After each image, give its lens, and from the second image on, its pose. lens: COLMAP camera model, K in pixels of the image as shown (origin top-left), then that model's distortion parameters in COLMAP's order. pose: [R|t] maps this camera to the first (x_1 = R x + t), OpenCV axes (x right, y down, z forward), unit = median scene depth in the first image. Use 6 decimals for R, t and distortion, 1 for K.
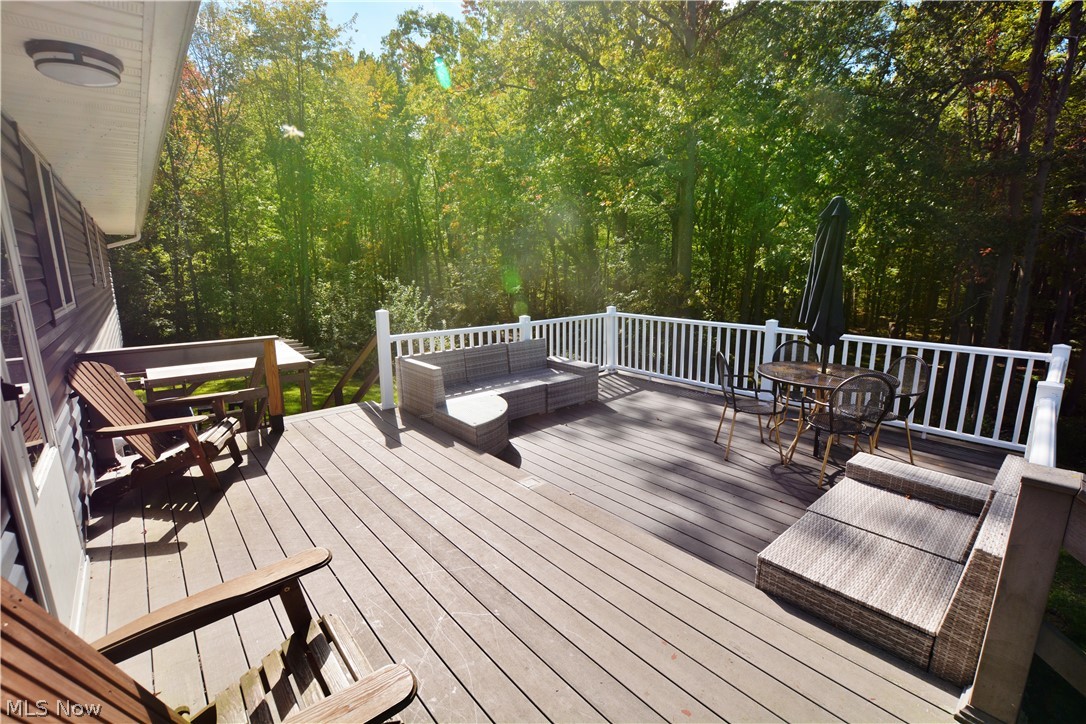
lens RADIAL K [[480.9, 0, 543.3], [0, 480.9, 361.2], [0, 0, 1]] dist [-0.030090, 0.001606]
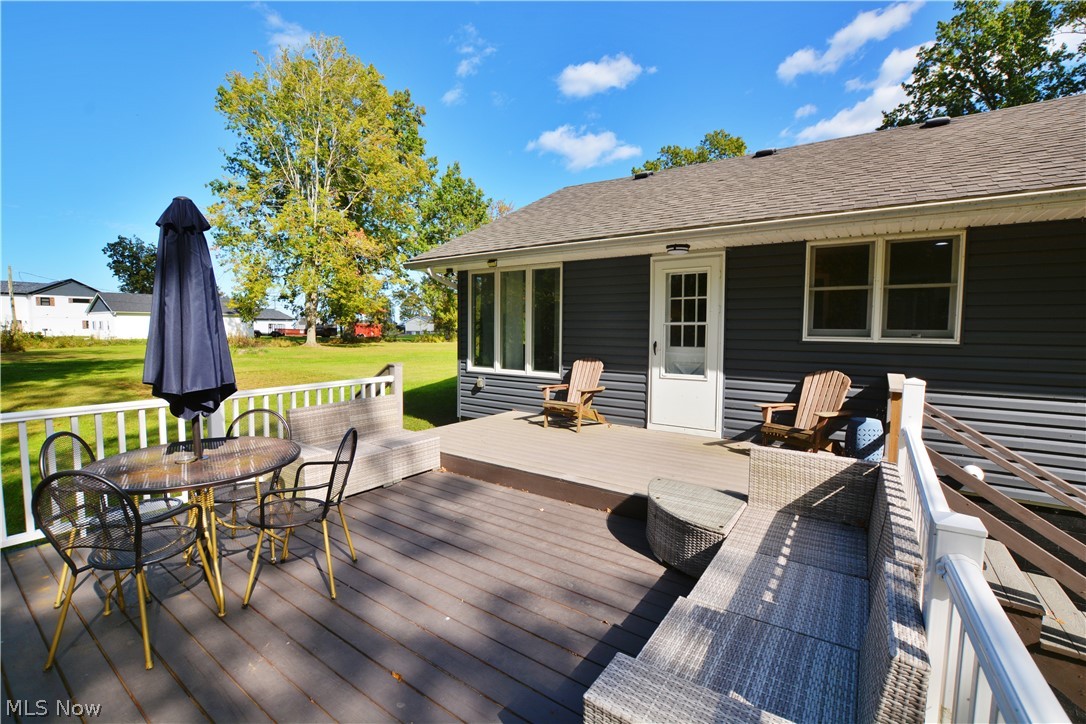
lens RADIAL K [[480.9, 0, 542.8], [0, 480.9, 359.6], [0, 0, 1]] dist [-0.030090, 0.001606]
pose [[-0.972134, 0.017950, -0.233738, 0.242505], [-0.044908, 0.964338, 0.260835, -0.277481], [0.230085, 0.264063, -0.936660, 1.535623]]
